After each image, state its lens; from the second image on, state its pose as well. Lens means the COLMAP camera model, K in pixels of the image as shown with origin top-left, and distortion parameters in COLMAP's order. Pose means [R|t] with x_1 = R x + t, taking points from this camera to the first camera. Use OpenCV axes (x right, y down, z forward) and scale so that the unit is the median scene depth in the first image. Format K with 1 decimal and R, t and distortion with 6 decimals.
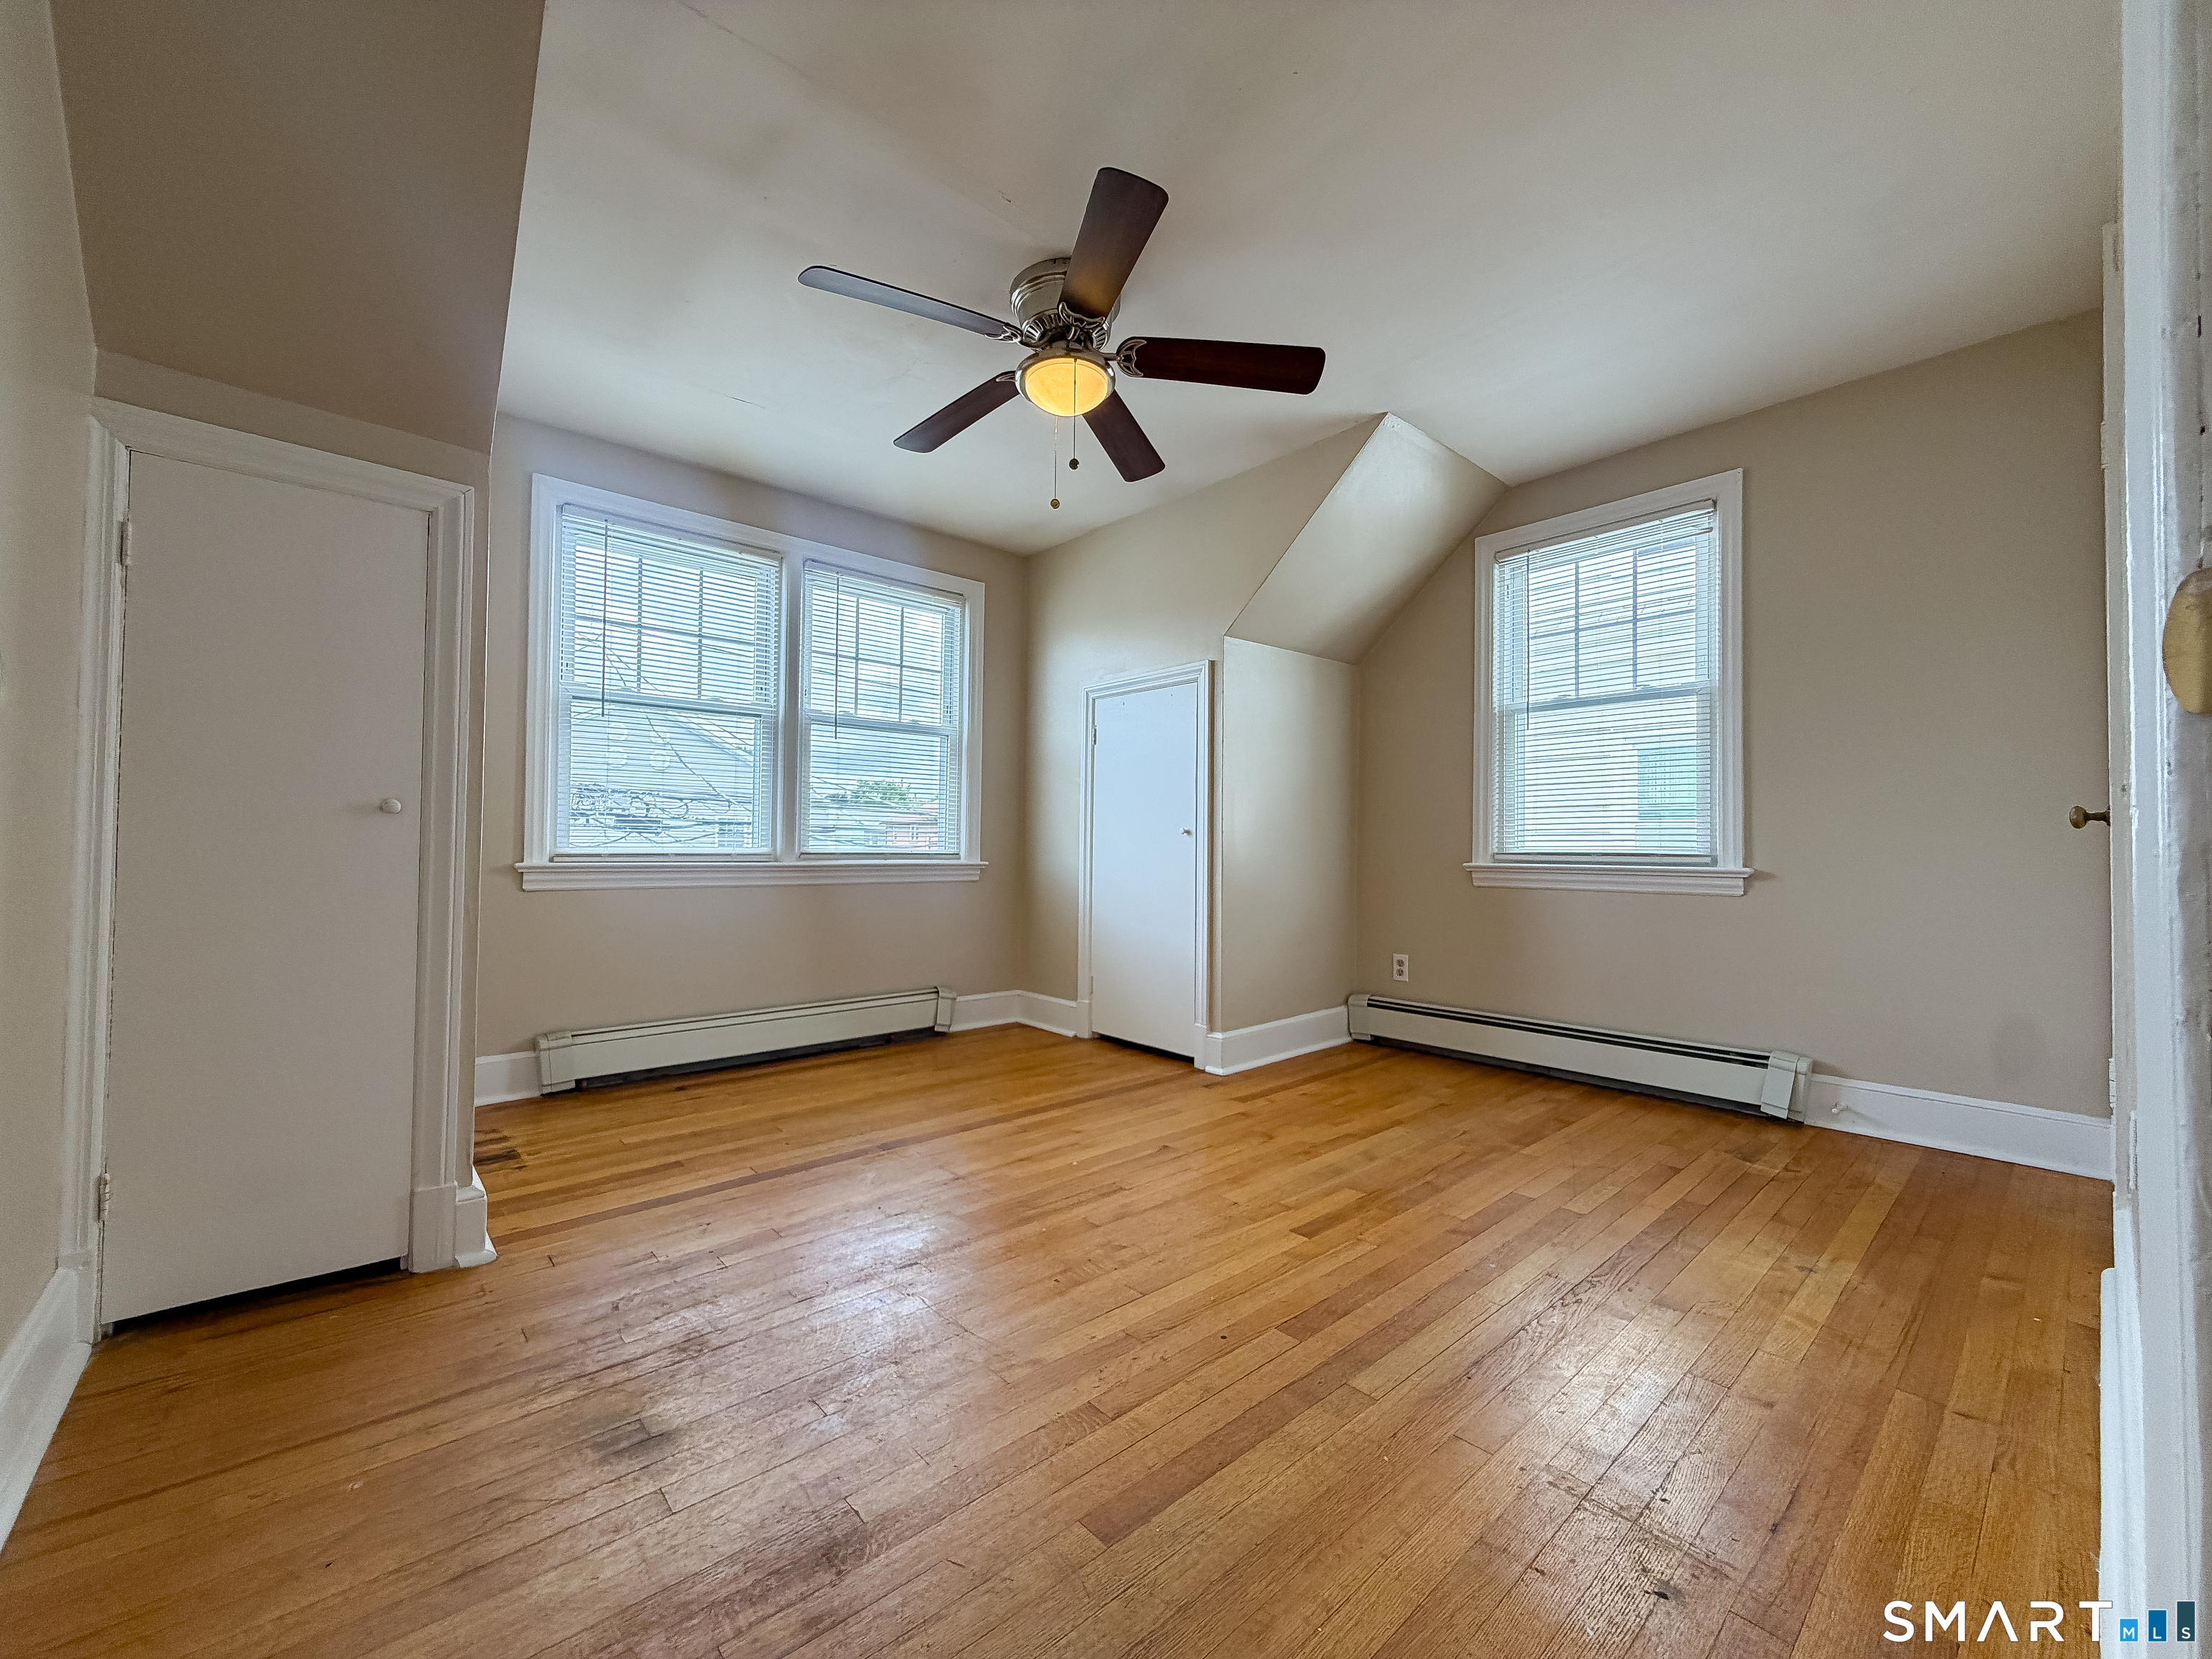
lens RADIAL K [[881.6, 0, 1102.1], [0, 881.6, 833.4], [0, 0, 1]] dist [-0.000724, -0.000056]
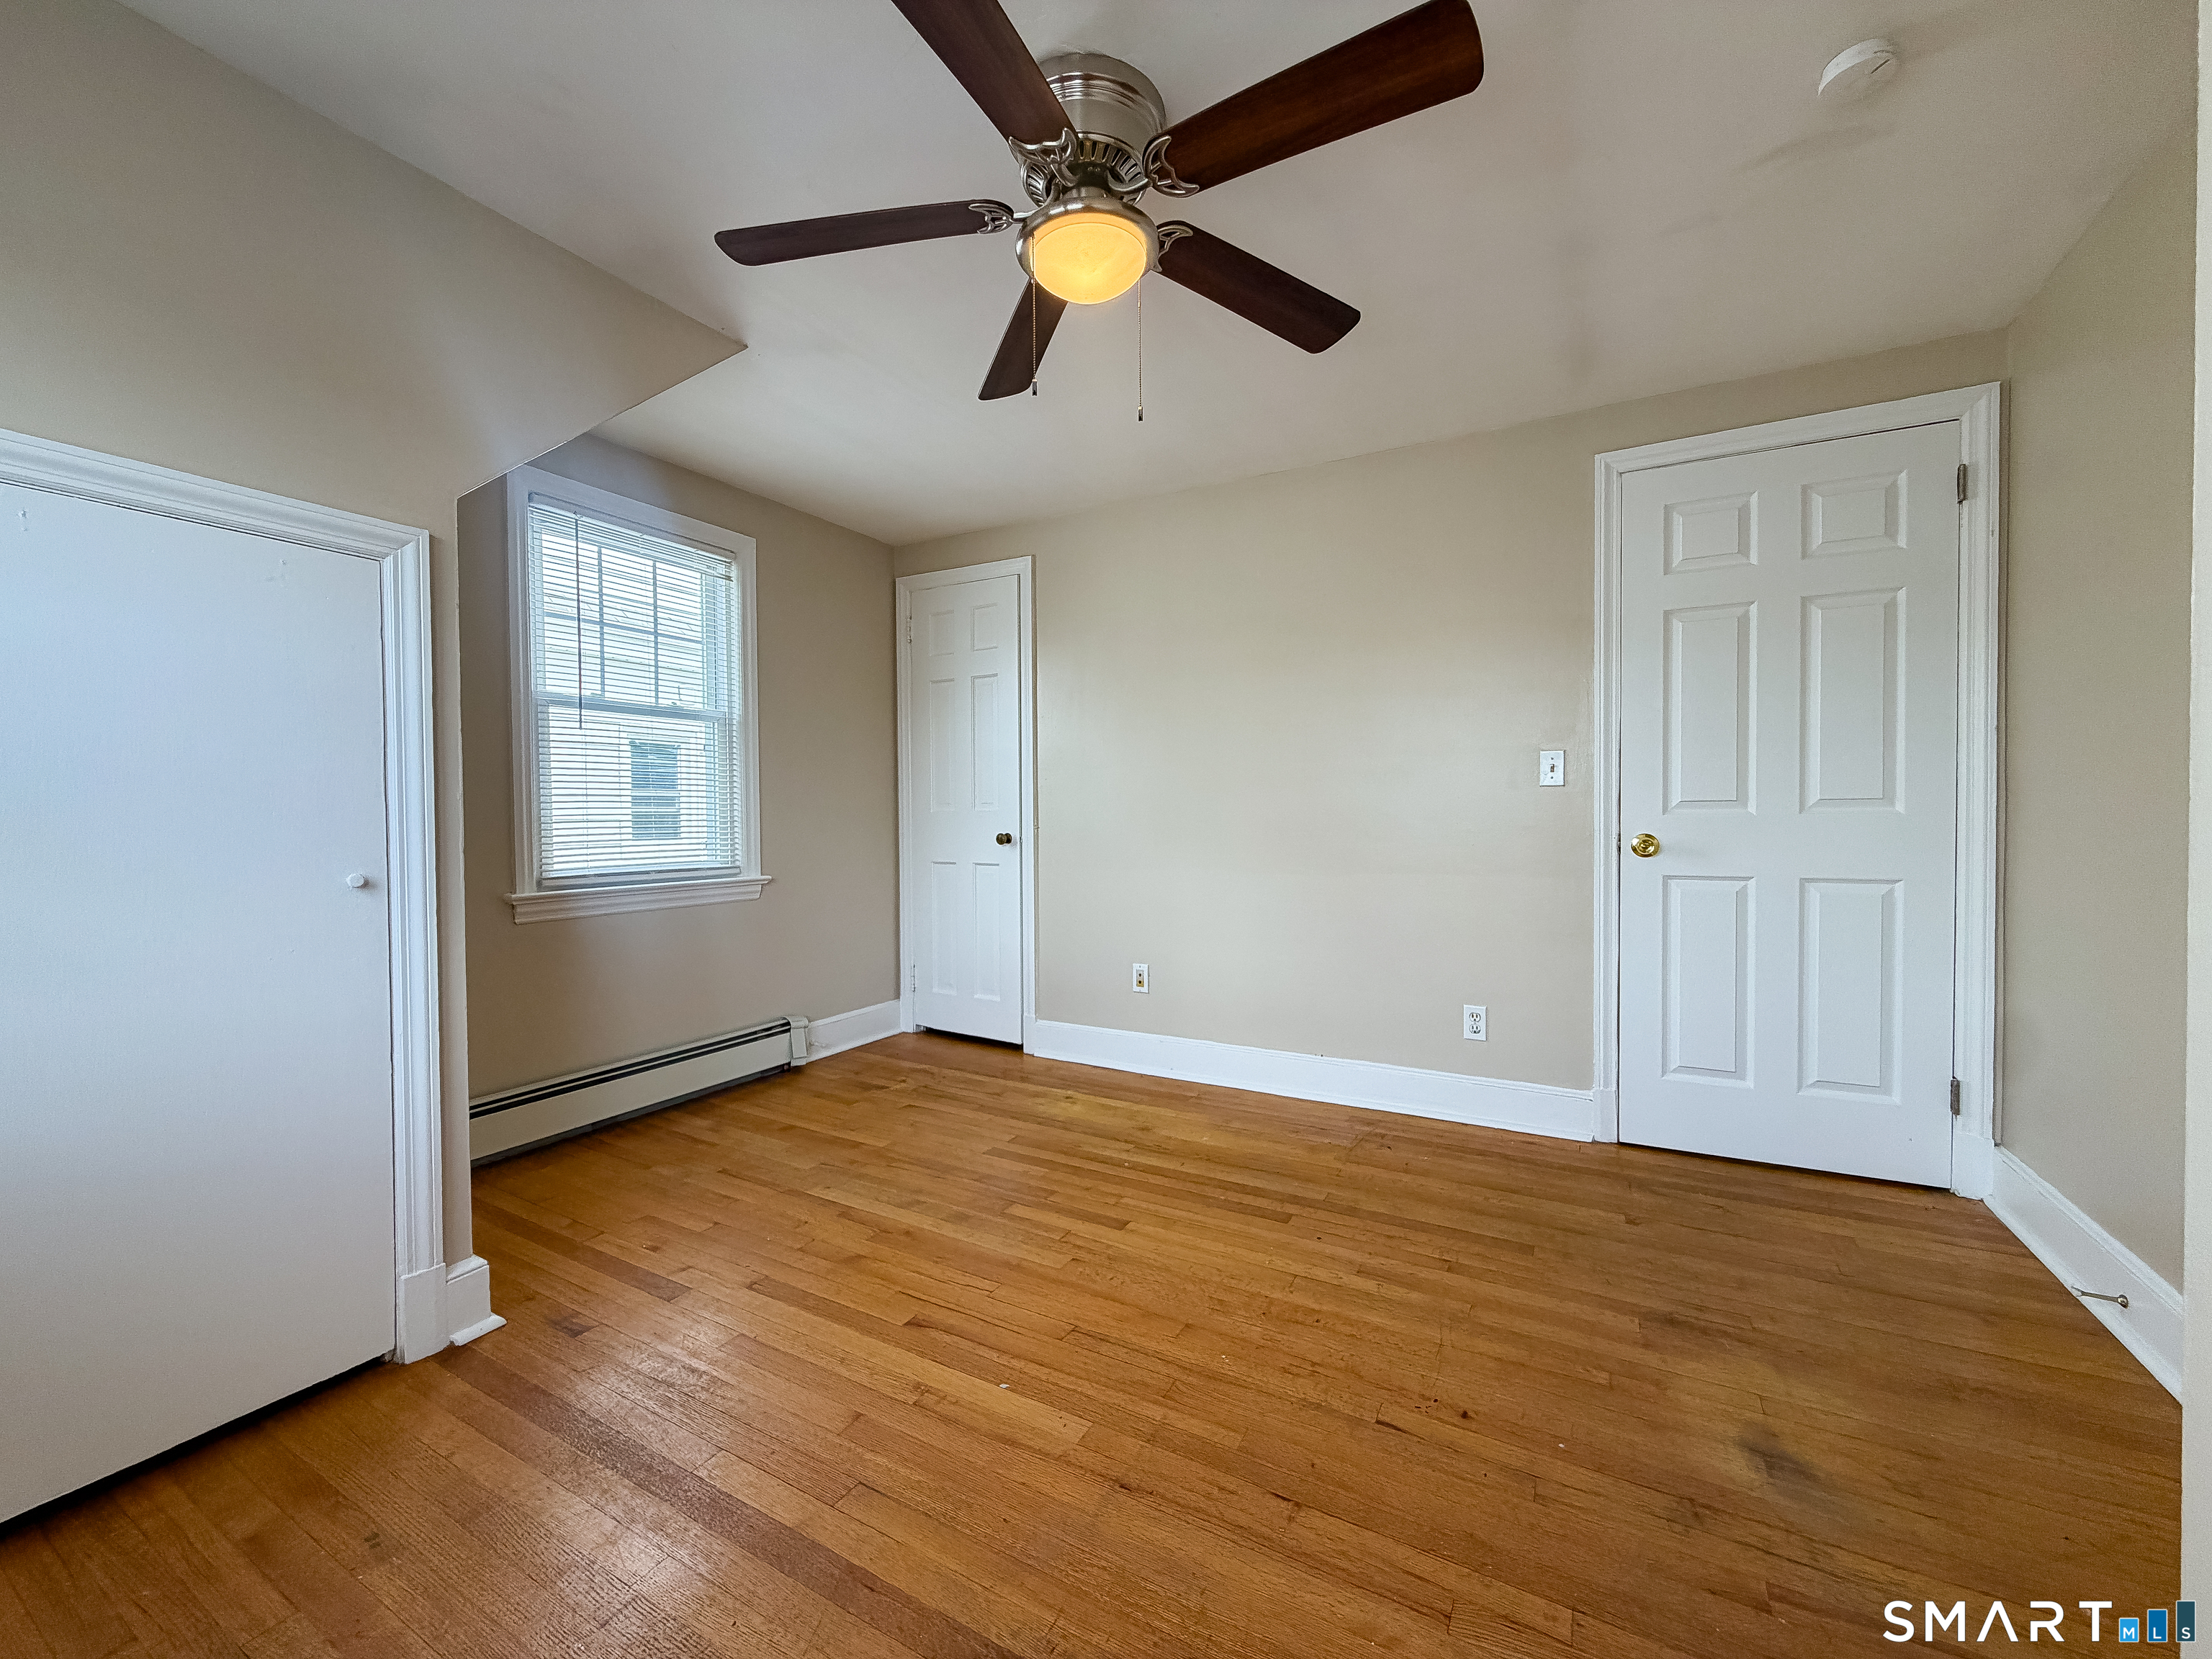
lens RADIAL K [[881.6, 0, 1102.1], [0, 881.6, 833.4], [0, 0, 1]] dist [-0.000724, -0.000056]
pose [[-0.327699, -0.024570, 0.944463, -0.658860], [-0.010031, 0.999696, 0.022526, -0.059026], [-0.944729, -0.002092, -0.327846, 1.120485]]
